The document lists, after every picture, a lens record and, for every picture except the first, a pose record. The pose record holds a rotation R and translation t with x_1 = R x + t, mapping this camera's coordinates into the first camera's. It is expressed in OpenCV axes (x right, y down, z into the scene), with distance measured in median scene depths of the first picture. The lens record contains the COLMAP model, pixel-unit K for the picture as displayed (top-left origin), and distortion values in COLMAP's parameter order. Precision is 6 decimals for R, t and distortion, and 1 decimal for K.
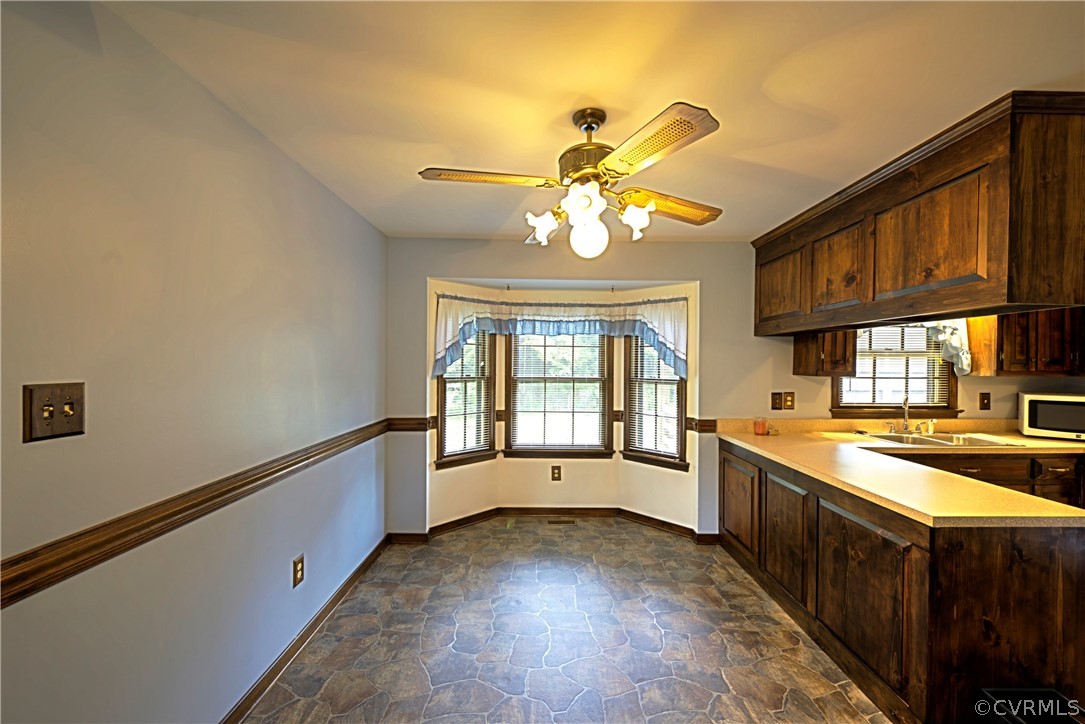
lens RADIAL K [[421.3, 0, 542.5], [0, 421.3, 362.0], [0, 0, 1]] dist [-0.014422, -0.000014]
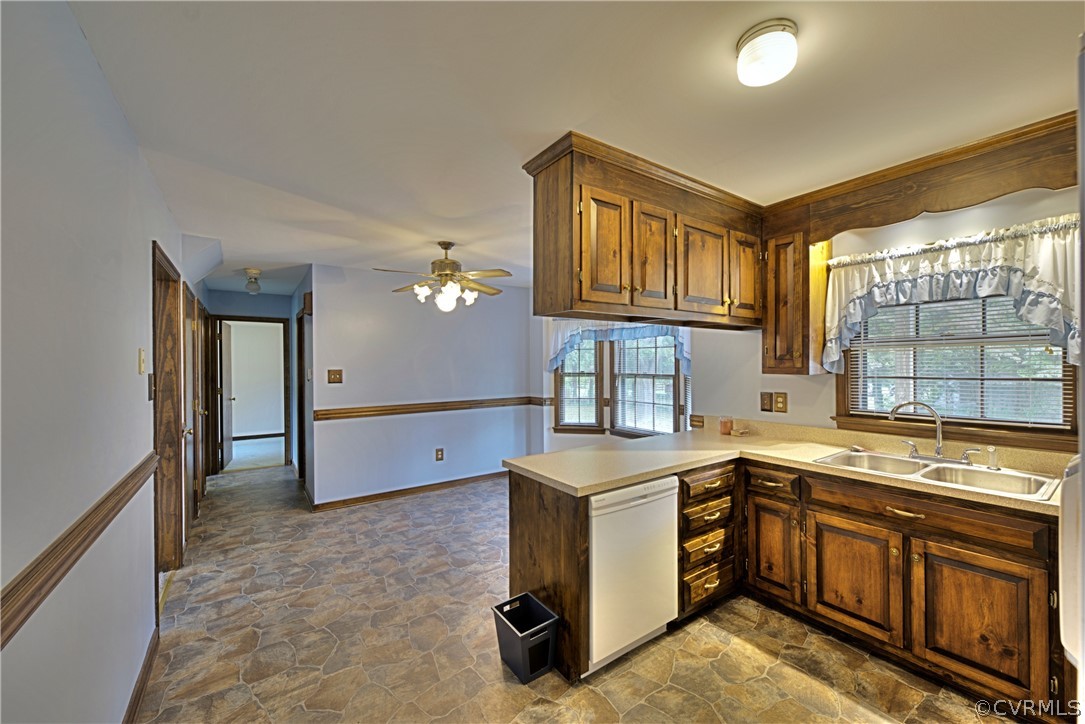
lens RADIAL K [[421.3, 0, 542.5], [0, 421.3, 362.0], [0, 0, 1]] dist [-0.014422, -0.000014]
pose [[0.568609, -0.011465, -0.822528, 1.022892], [0.010691, 0.999921, -0.006547, 0.009304], [0.822539, -0.005071, 0.568687, 0.101242]]
